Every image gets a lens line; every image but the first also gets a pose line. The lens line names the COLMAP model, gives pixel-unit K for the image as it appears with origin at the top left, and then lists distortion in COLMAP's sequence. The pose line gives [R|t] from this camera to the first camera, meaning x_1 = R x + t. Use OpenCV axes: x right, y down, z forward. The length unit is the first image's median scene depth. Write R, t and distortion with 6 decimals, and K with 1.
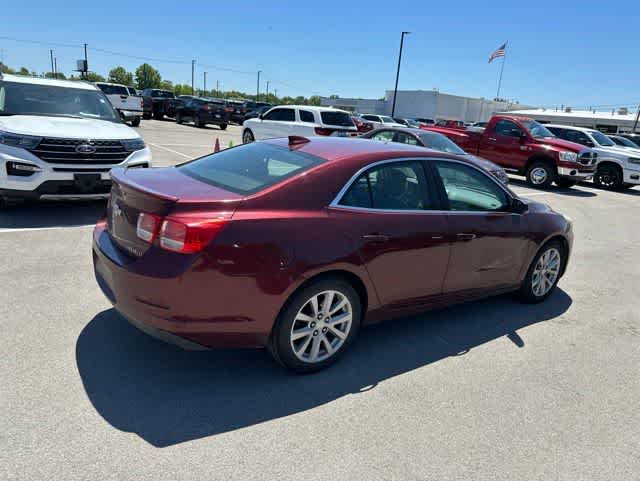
lens RADIAL K [[451.1, 0, 315.4], [0, 451.1, 244.4], [0, 0, 1]] dist [0.034444, -0.037944]
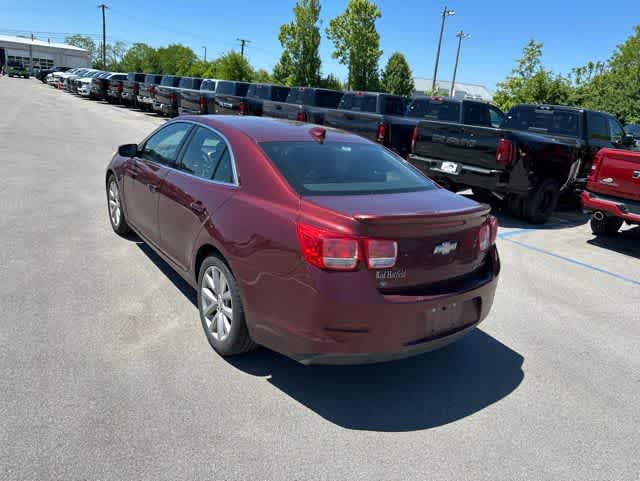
lens RADIAL K [[451.1, 0, 315.5], [0, 451.1, 248.3], [0, 0, 1]] dist [0.034444, -0.037944]
pose [[0.009088, -0.400851, 0.916098, -0.607062], [0.191769, 0.899830, 0.391830, -0.229111], [-0.981398, 0.172118, 0.085048, 0.572233]]
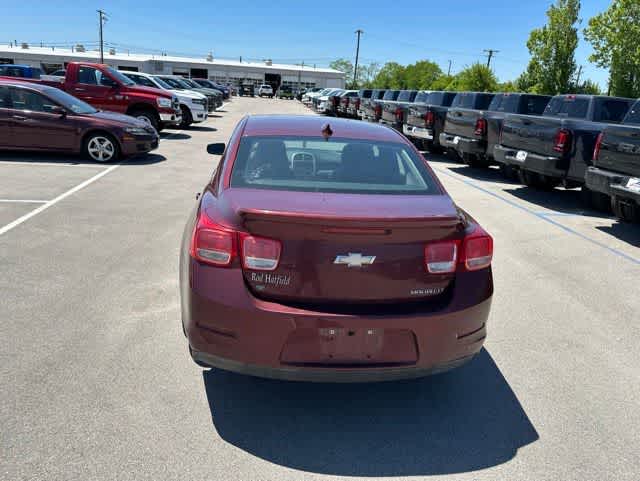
lens RADIAL K [[451.1, 0, 316.0], [0, 451.1, 247.6], [0, 0, 1]] dist [0.034444, -0.037944]
pose [[0.491970, -0.340109, 0.801431, -0.504682], [0.231056, 0.938533, 0.256455, -0.142862], [-0.839392, 0.059008, 0.540314, 0.321940]]
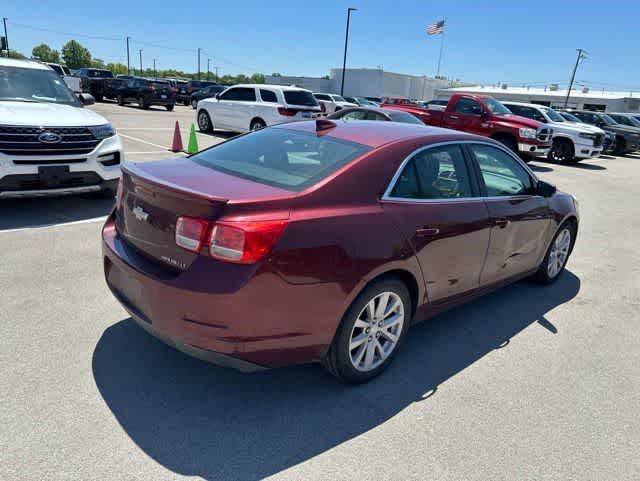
lens RADIAL K [[451.1, 0, 315.0], [0, 451.1, 244.0], [0, 0, 1]] dist [0.034444, -0.037944]
pose [[0.992611, -0.048205, 0.111351, -0.101346], [0.043552, 0.998088, 0.043852, -0.019957], [-0.113252, -0.038679, 0.992813, 0.056300]]
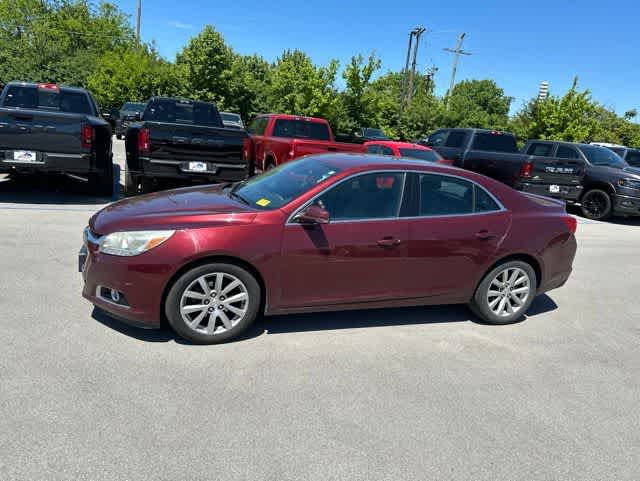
lens RADIAL K [[451.1, 0, 318.7], [0, 451.1, 239.9], [0, 0, 1]] dist [0.034444, -0.037944]
pose [[-0.941978, -0.253140, 0.220447, -0.021466], [-0.103587, 0.843895, 0.526414, -0.439819], [-0.319290, 0.473035, -0.821153, 1.409186]]
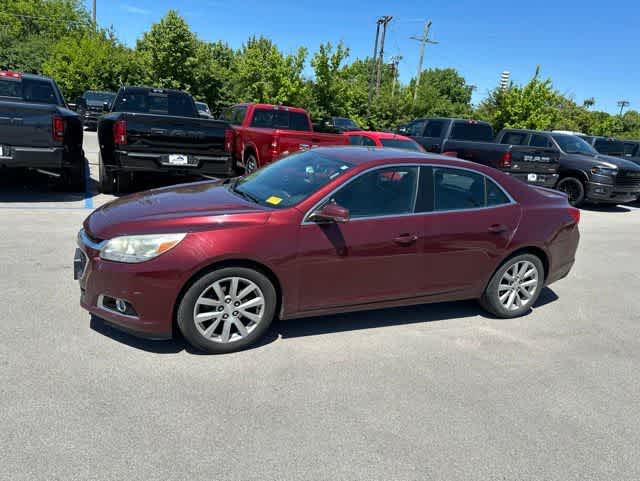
lens RADIAL K [[451.1, 0, 318.4], [0, 451.1, 239.4], [0, 0, 1]] dist [0.034444, -0.037944]
pose [[-0.961094, -0.235590, 0.144209, 0.052384], [-0.124085, 0.834668, 0.536593, -0.426824], [-0.246783, 0.497822, -0.831428, 1.396800]]
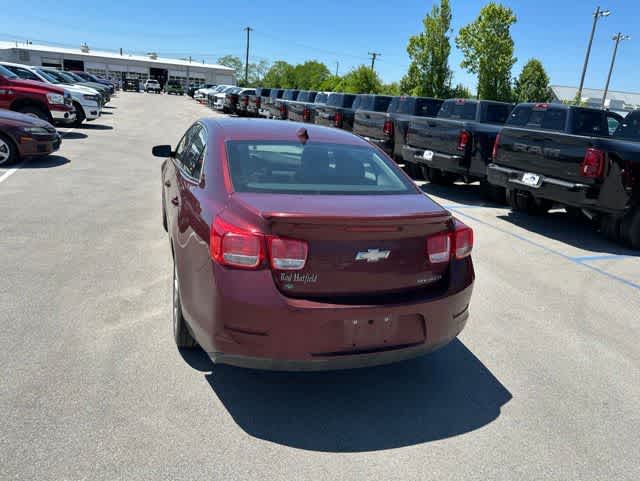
lens RADIAL K [[451.1, 0, 315.8], [0, 451.1, 248.9], [0, 0, 1]] dist [0.034444, -0.037944]
pose [[0.281275, -0.367456, 0.886488, -0.568223], [0.217950, 0.924104, 0.313894, -0.174924], [-0.934549, 0.104920, 0.340015, 0.400374]]
